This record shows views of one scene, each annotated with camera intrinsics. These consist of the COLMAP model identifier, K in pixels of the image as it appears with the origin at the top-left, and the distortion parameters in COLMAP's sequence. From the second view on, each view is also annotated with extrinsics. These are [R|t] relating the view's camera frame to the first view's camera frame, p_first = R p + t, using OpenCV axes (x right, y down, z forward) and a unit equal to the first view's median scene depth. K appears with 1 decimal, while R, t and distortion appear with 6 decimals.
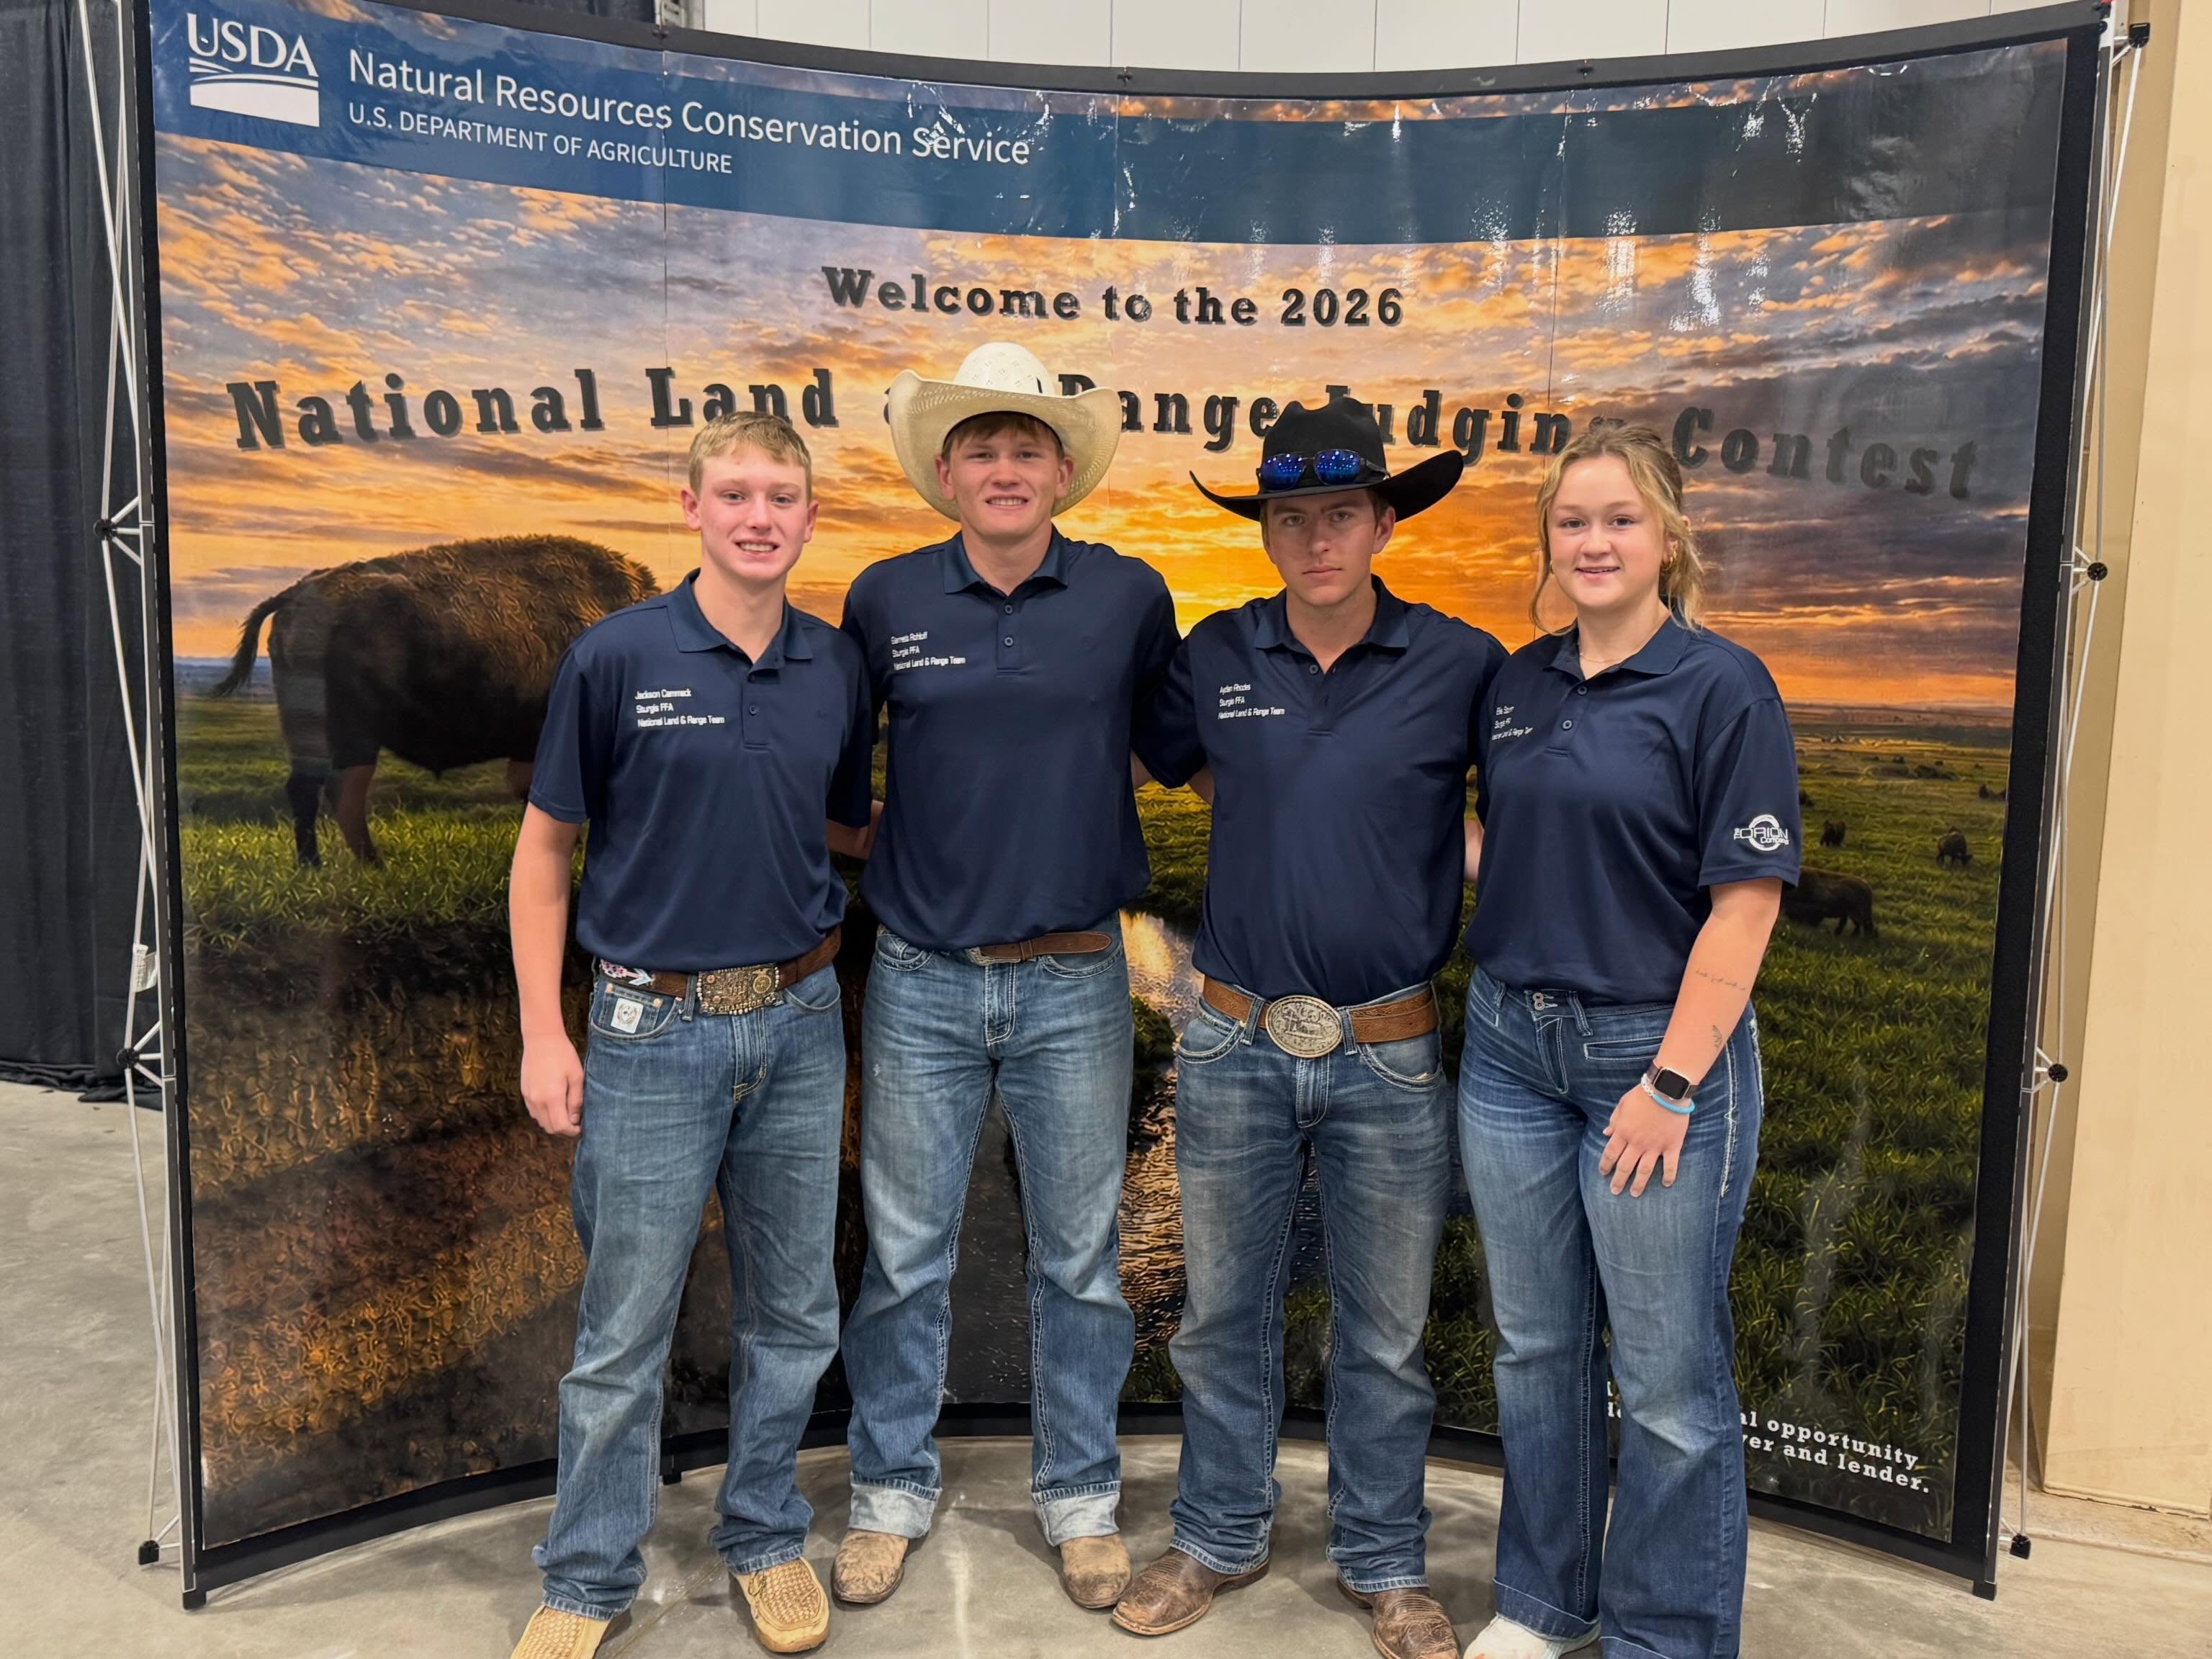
lens RADIAL K [[1974.3, 0, 1106.0], [0, 1974.3, 829.5], [0, 0, 1]] dist [0.166504, -0.352489]
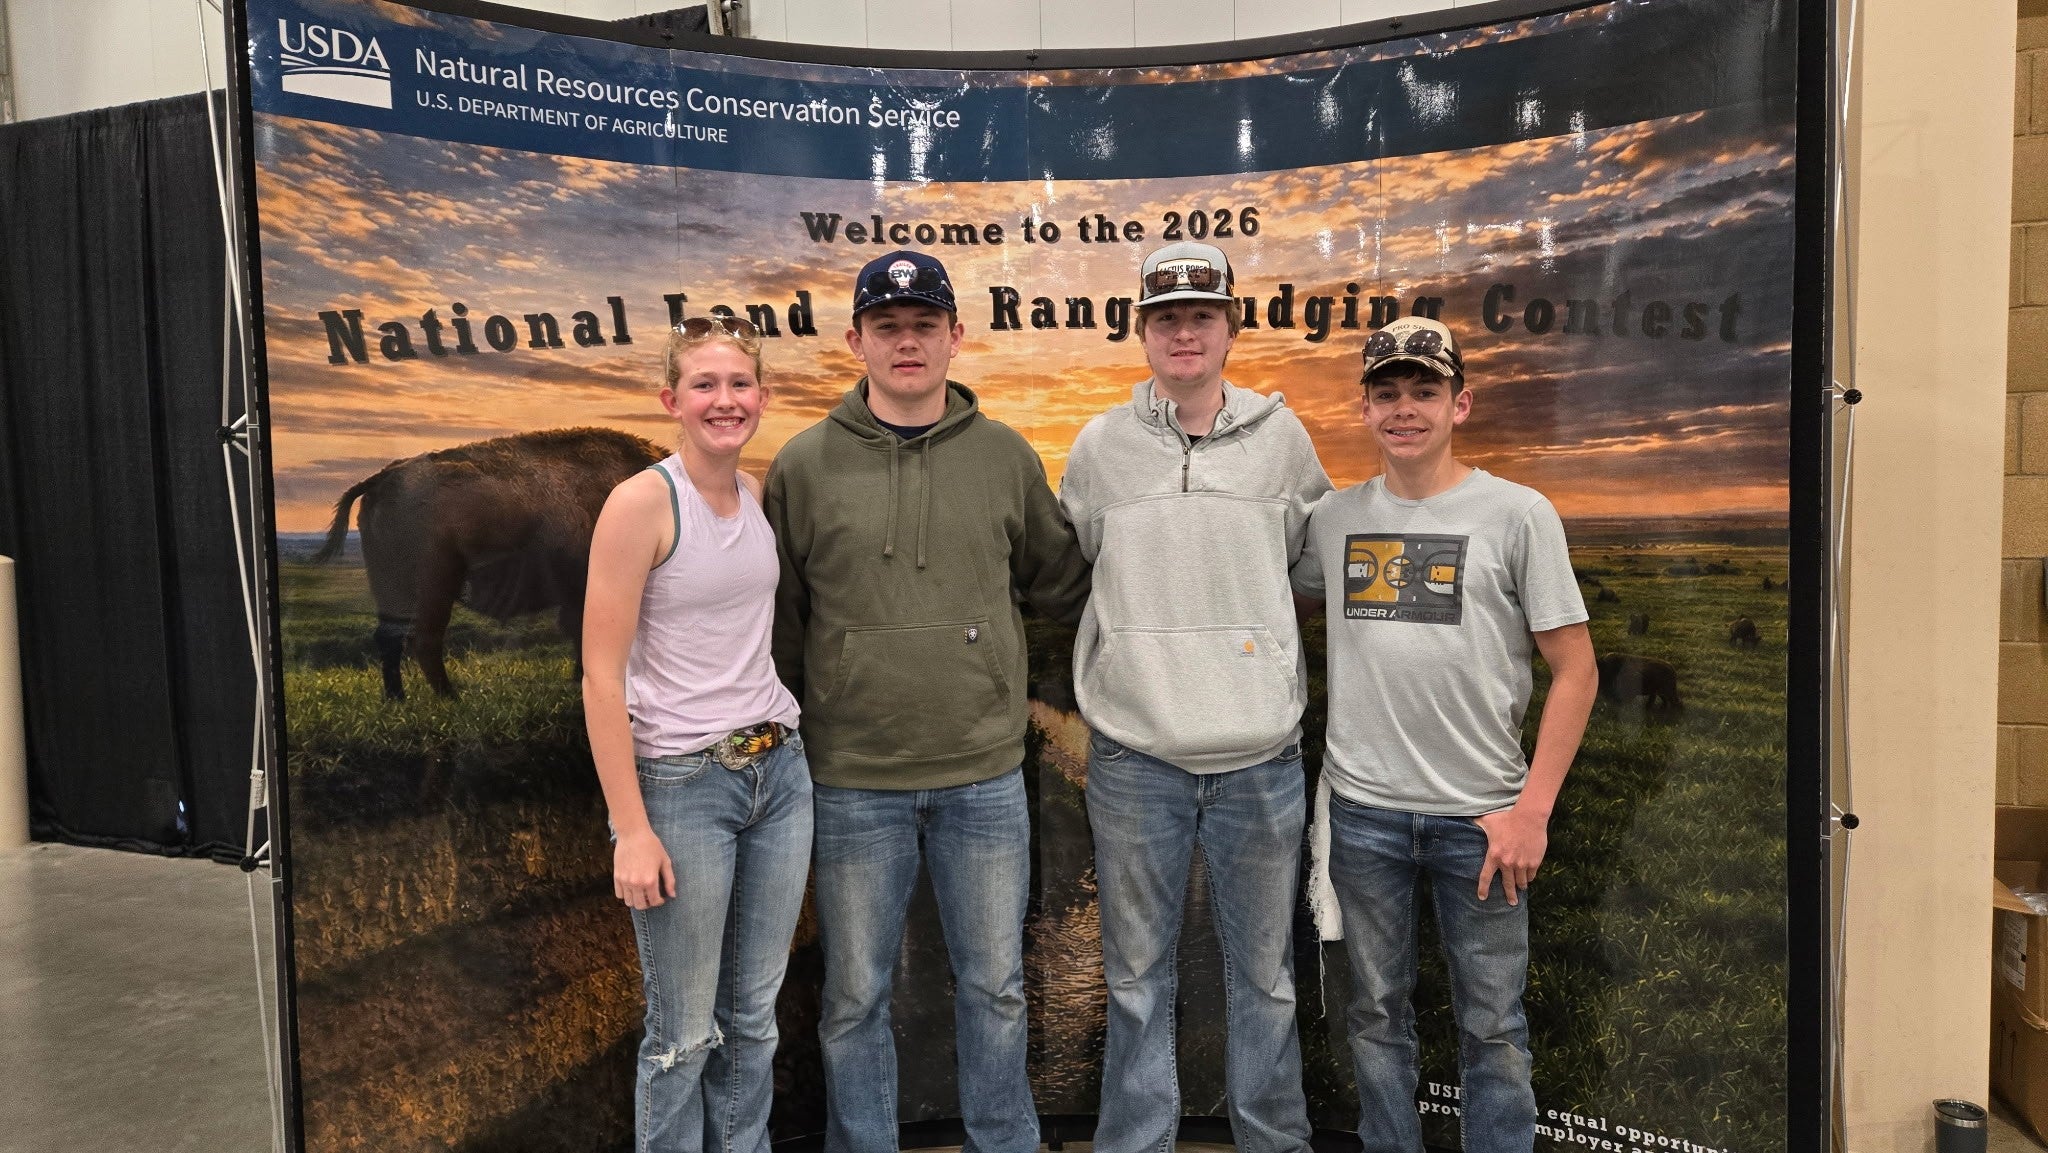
lens RADIAL K [[1353.7, 0, 1003.2], [0, 1353.7, 562.9], [0, 0, 1]] dist [0.122749, -0.149460]
pose [[0.998658, -0.043650, -0.027862, 0.001543], [0.041546, 0.996533, -0.072079, 0.010813], [0.030911, 0.070825, 0.997010, 0.161365]]
